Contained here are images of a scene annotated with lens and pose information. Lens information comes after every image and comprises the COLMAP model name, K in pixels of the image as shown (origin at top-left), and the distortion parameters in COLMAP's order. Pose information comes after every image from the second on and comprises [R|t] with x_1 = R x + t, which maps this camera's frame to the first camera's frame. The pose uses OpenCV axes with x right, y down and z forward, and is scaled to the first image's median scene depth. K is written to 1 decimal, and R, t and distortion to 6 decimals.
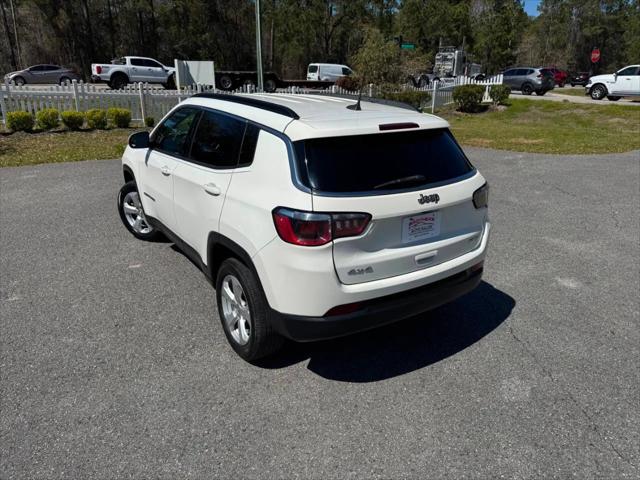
lens RADIAL K [[466.0, 0, 317.1], [0, 466.0, 241.9], [0, 0, 1]] dist [0.005424, -0.008203]
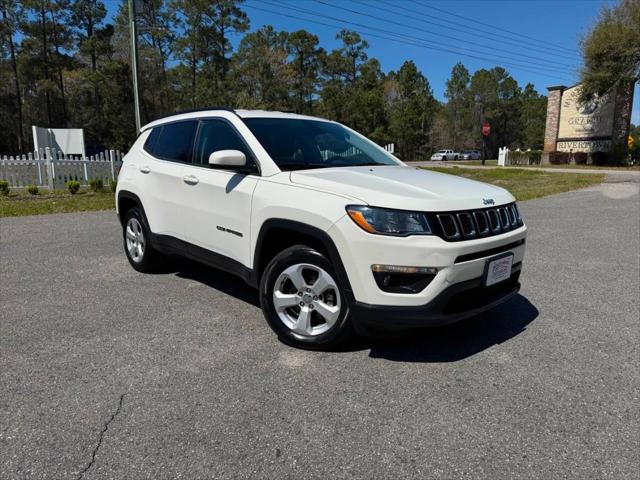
lens RADIAL K [[464.0, 0, 320.0], [0, 464.0, 240.0], [0, 0, 1]] dist [0.020338, -0.022071]
pose [[0.990828, -0.035327, 0.130432, 0.054454], [0.056729, 0.984792, -0.164214, 0.003340], [-0.122648, 0.170107, 0.977763, 0.036805]]
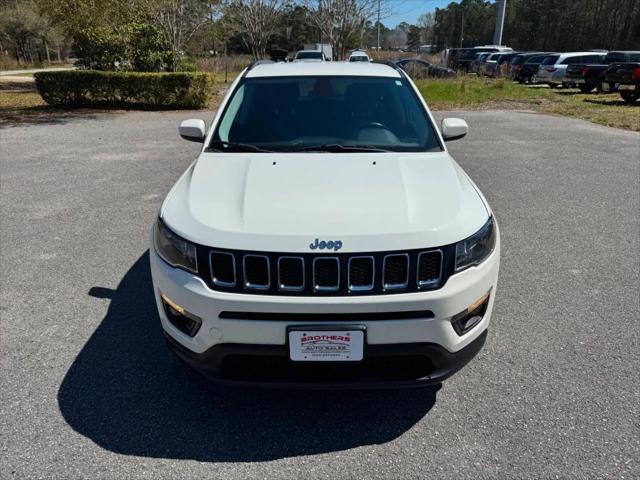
lens RADIAL K [[466.7, 0, 320.0], [0, 466.7, 240.0], [0, 0, 1]] dist [0.012305, -0.006460]
pose [[0.816951, 0.187734, -0.545296, 0.115102], [-0.177498, 0.981485, 0.071982, -0.016584], [0.548713, 0.037983, 0.835148, 0.063196]]
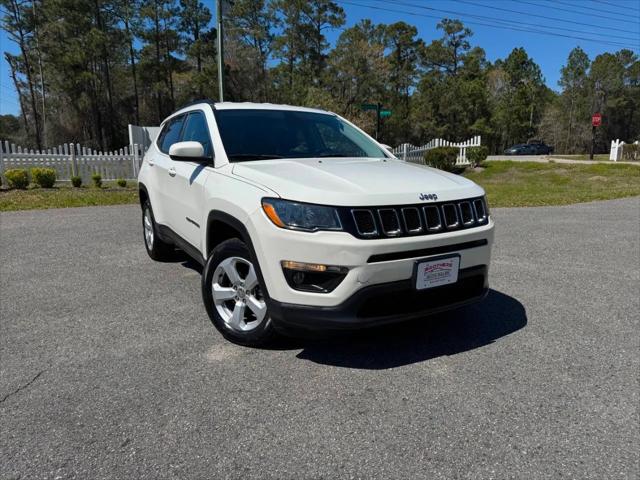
lens RADIAL K [[466.0, 0, 317.1], [0, 466.0, 241.9], [0, 0, 1]] dist [0.005424, -0.008203]
pose [[0.996556, -0.000825, -0.082924, 0.079856], [-0.012155, 0.987697, -0.155904, 0.003632], [0.082032, 0.156375, 0.984285, 0.039070]]
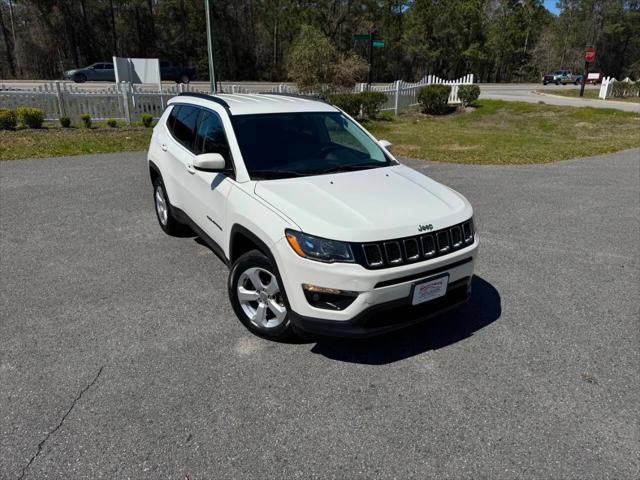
lens RADIAL K [[464.0, 0, 320.0], [0, 464.0, 240.0], [0, 0, 1]] dist [0.020338, -0.022071]
pose [[0.998813, 0.021221, -0.043849, 0.075890], [-0.021168, 0.999775, 0.001675, -0.010571], [0.043875, -0.000744, 0.999037, 0.025830]]
